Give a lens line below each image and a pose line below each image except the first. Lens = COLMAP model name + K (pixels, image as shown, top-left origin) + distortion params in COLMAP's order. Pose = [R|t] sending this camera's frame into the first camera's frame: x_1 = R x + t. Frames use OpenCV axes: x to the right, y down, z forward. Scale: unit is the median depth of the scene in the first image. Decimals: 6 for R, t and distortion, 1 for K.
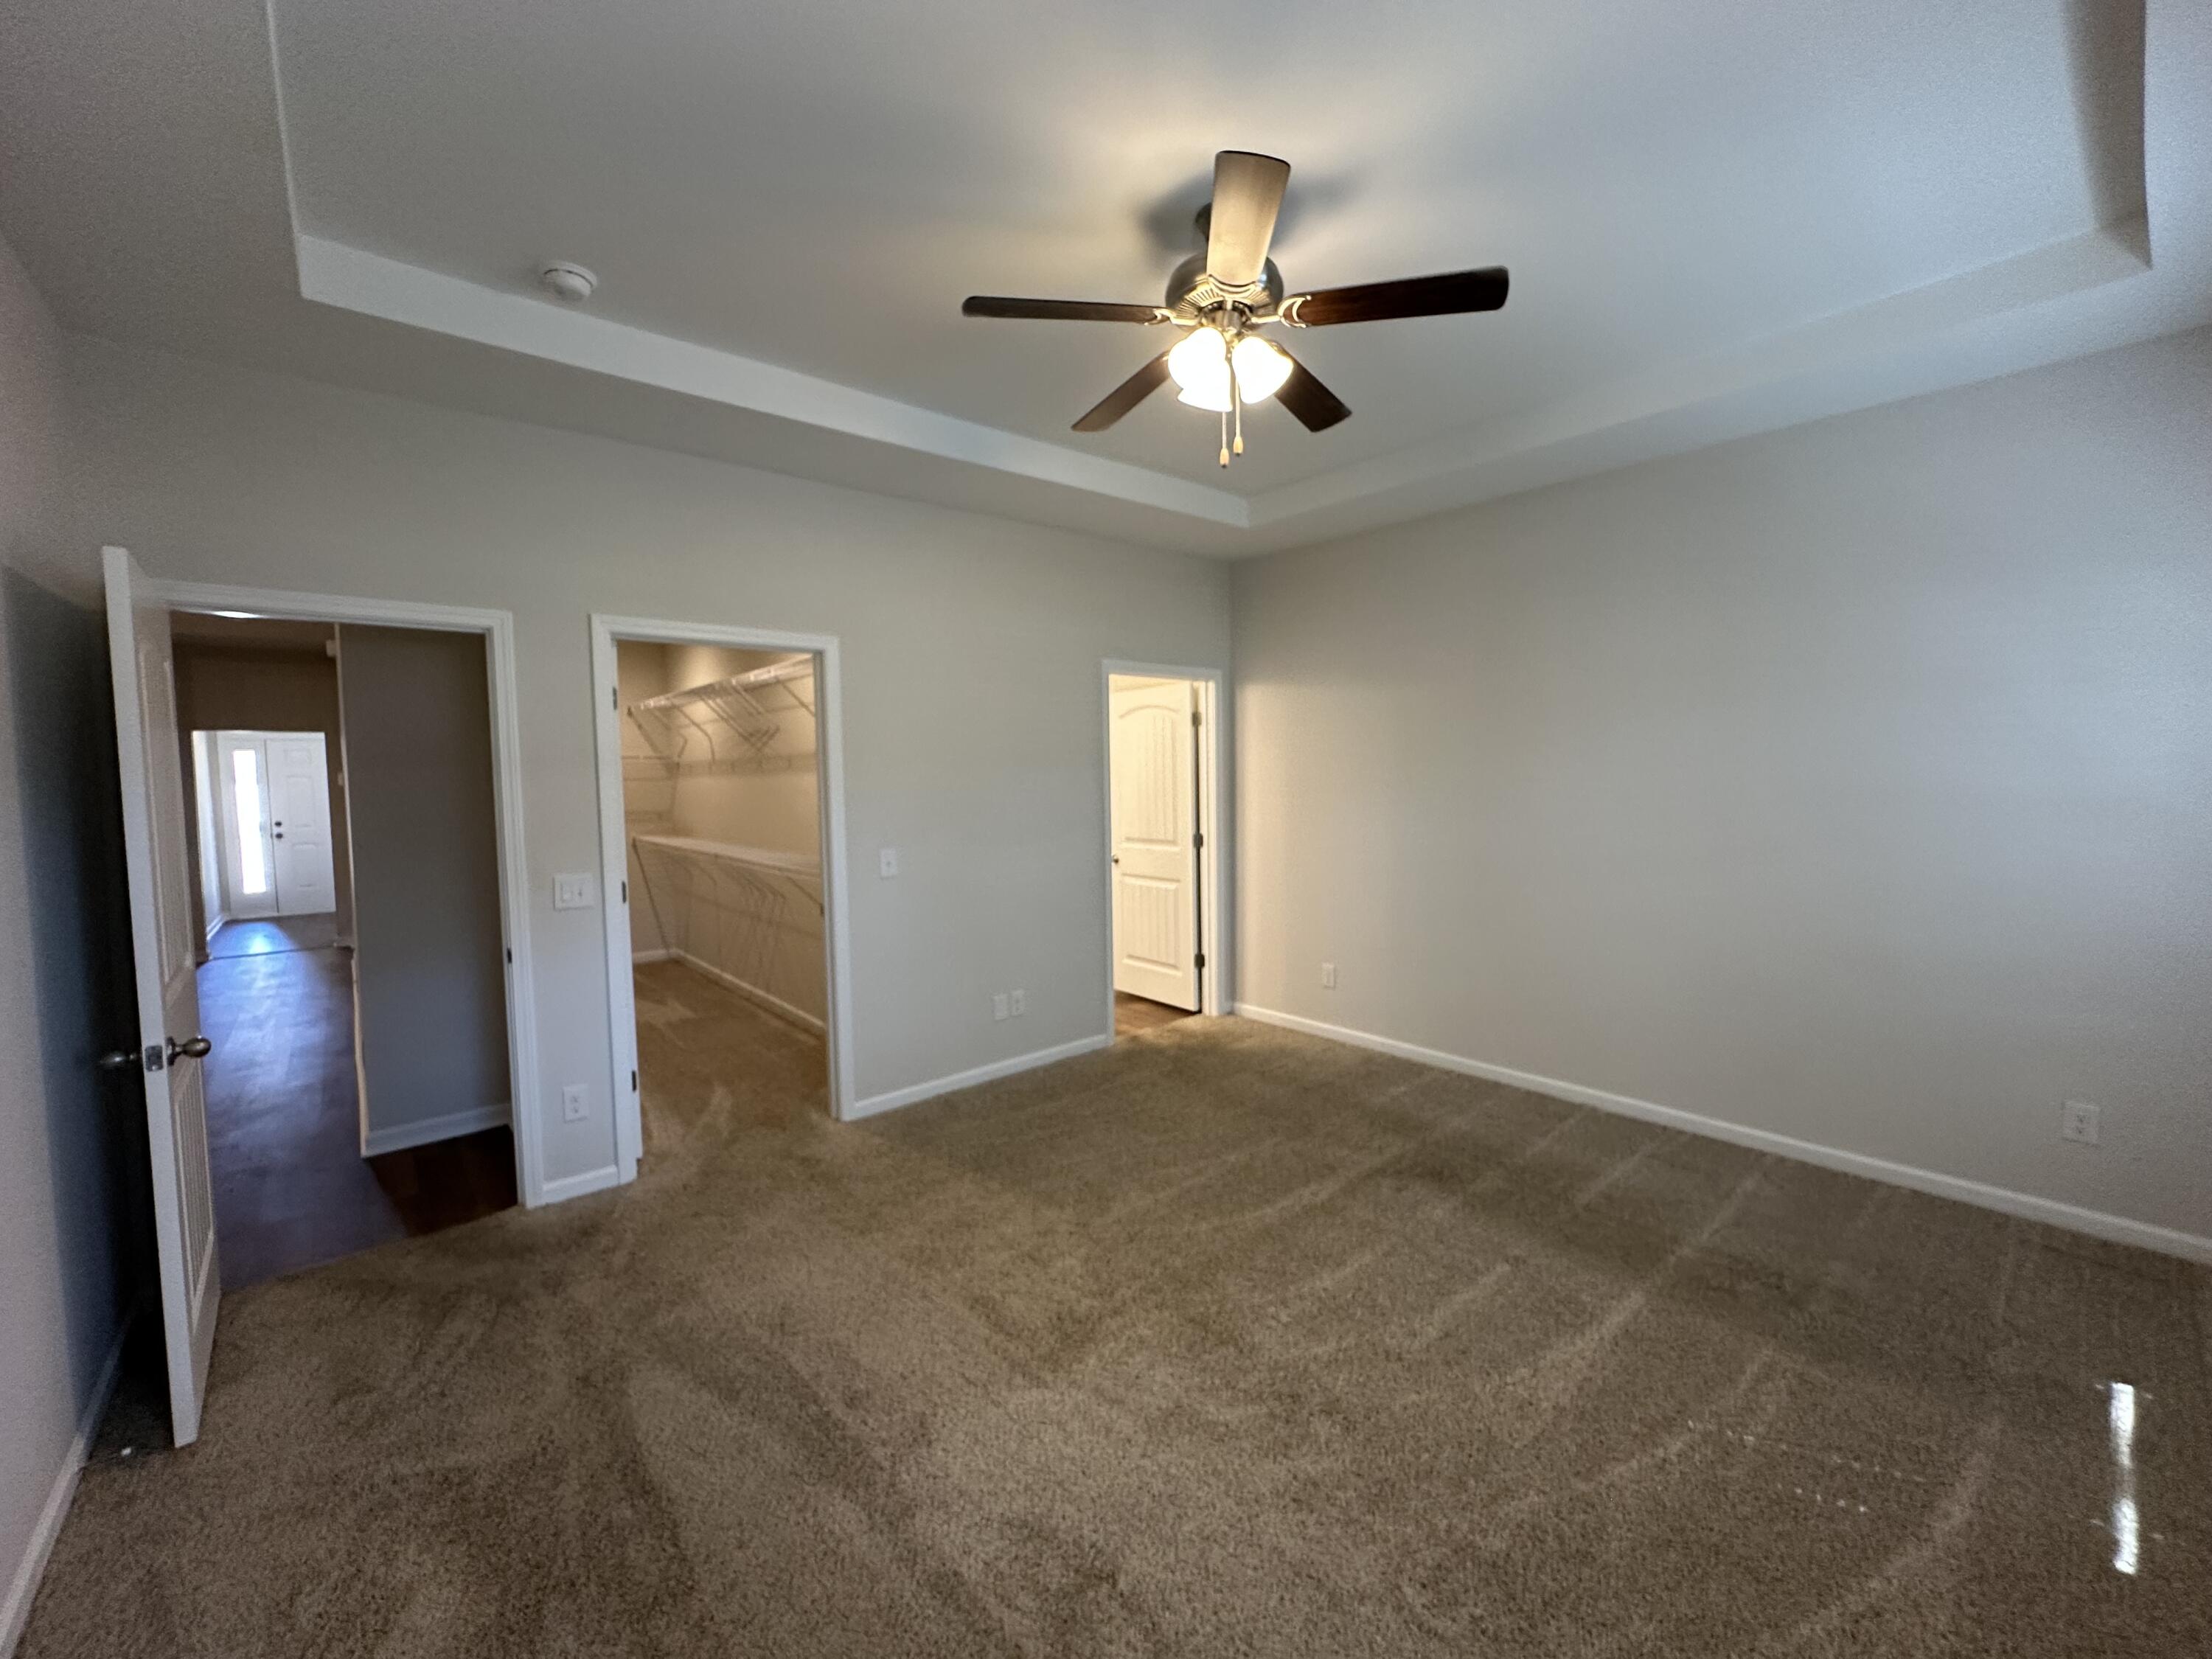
lens RADIAL K [[882.7, 0, 1104.4], [0, 882.7, 830.6], [0, 0, 1]] dist [-0.005459, 0.000212]
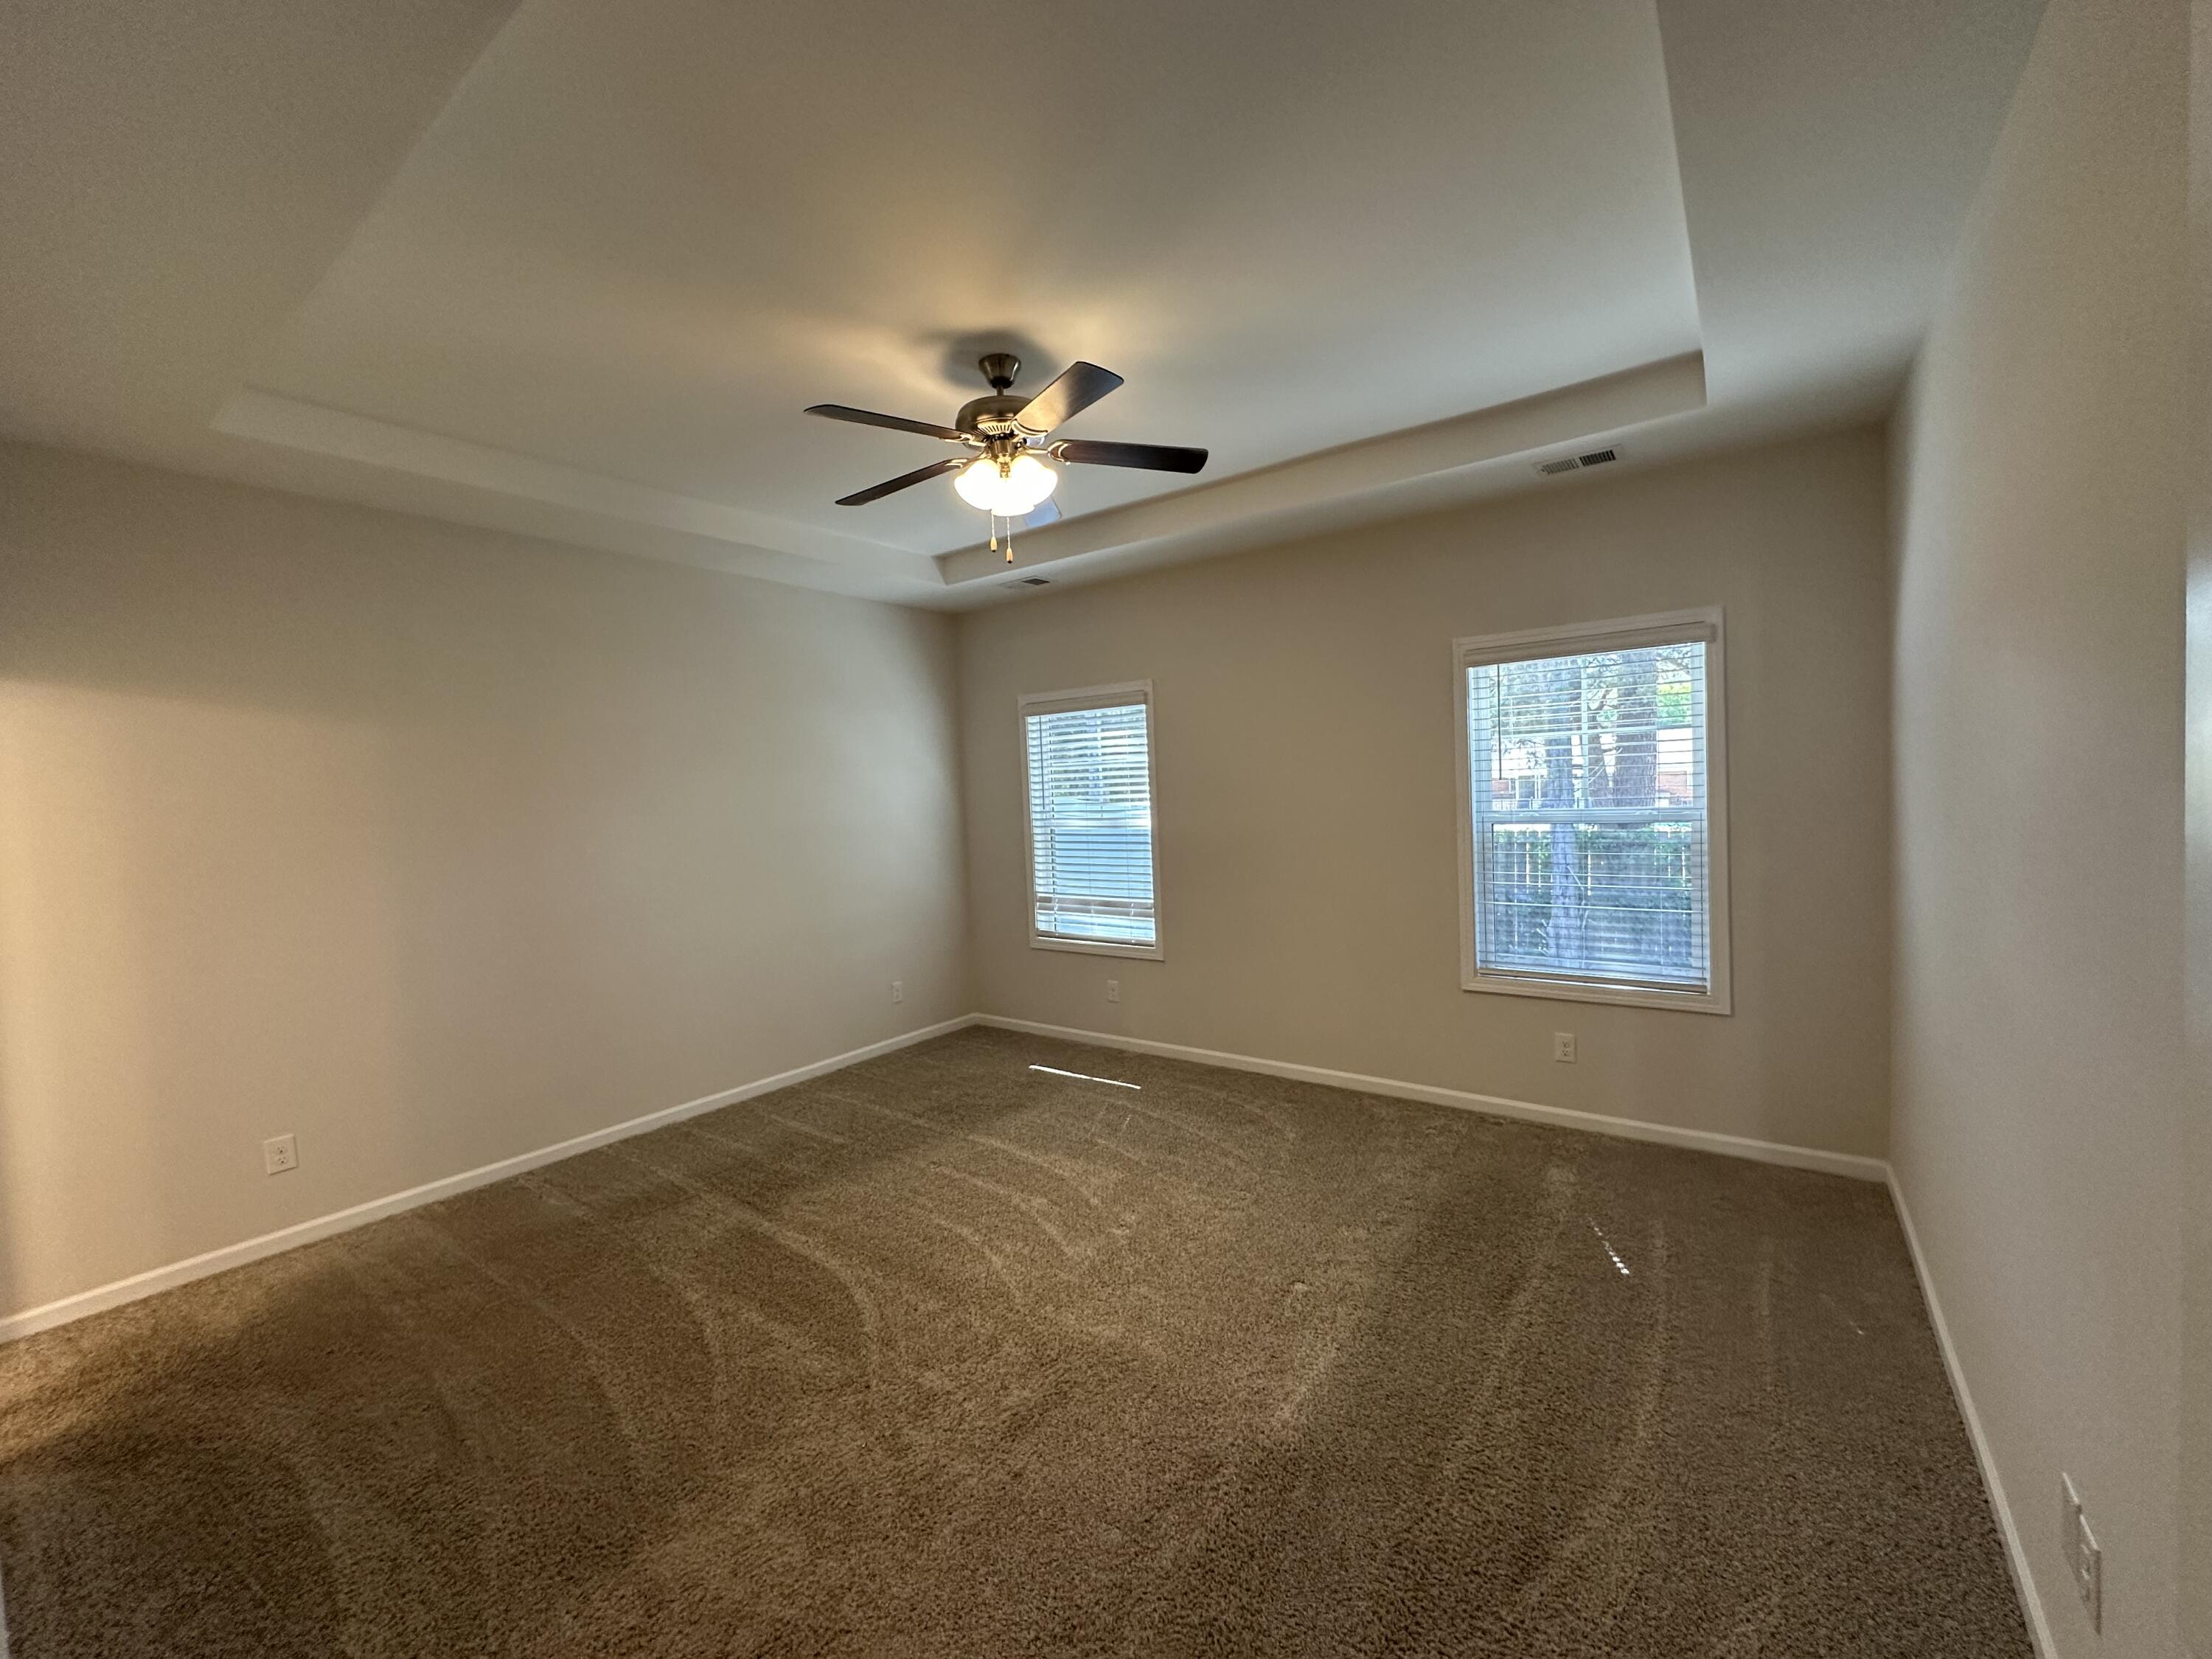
lens RADIAL K [[882.7, 0, 1104.4], [0, 882.7, 830.6], [0, 0, 1]] dist [-0.005459, 0.000212]
pose [[-0.221691, -0.017573, 0.974959, -0.675872], [0.109039, 0.993120, 0.042694, -0.041470], [-0.969001, 0.115773, -0.218249, 0.722289]]
